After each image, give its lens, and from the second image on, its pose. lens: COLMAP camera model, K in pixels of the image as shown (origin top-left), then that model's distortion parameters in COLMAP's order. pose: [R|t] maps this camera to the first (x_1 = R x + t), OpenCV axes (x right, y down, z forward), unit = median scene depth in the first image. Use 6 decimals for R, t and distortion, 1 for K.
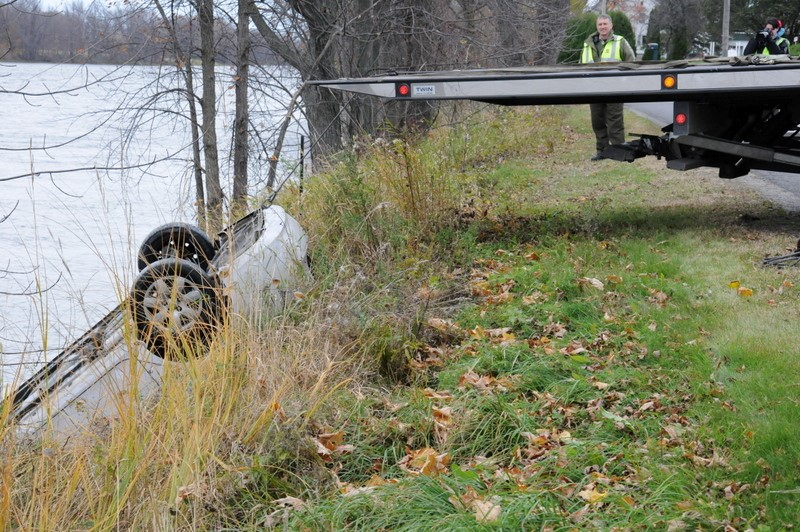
lens RADIAL K [[1880.3, 0, 385.7], [0, 1880.3, 267.8], [0, 0, 1]] dist [0.526026, 1.058576]
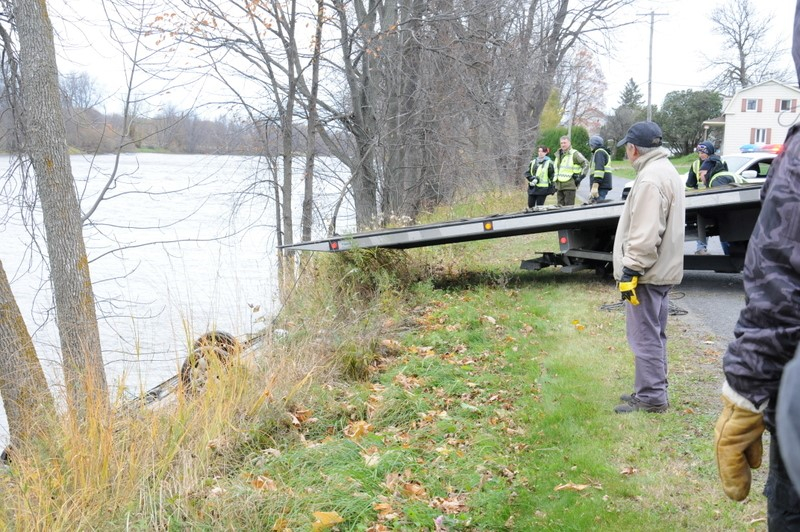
lens RADIAL K [[1316.8, 0, 400.0], [0, 1316.8, 266.0], [0, 0, 1]] dist [0.246736, 0.122171]
pose [[0.999184, 0.019154, -0.035553, 0.083454], [-0.019788, 0.999650, -0.017559, -0.018273], [0.035204, 0.018248, 0.999214, -0.140321]]
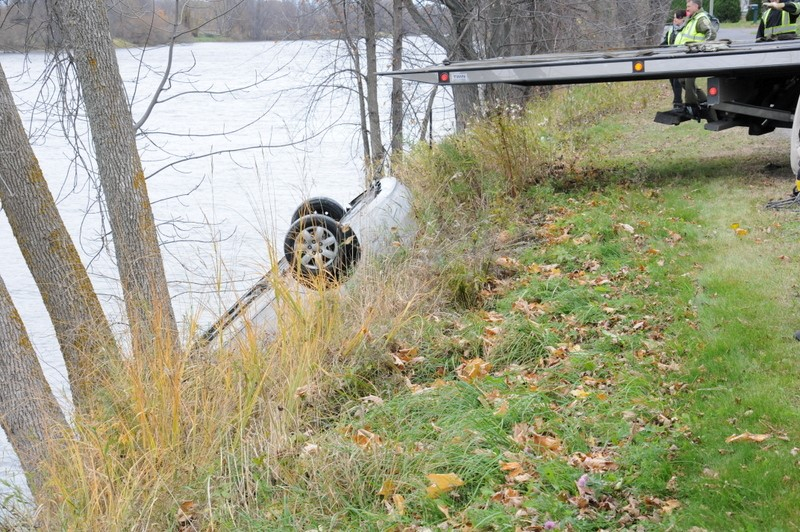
lens RADIAL K [[1533.2, 0, 400.0], [0, 1533.2, 266.0], [0, 0, 1]] dist [0.381895, 0.319318]
pose [[0.994303, -0.018602, -0.104954, 0.075160], [0.023845, 0.998518, 0.048930, -0.024826], [0.103888, -0.051154, 0.993273, -0.101671]]
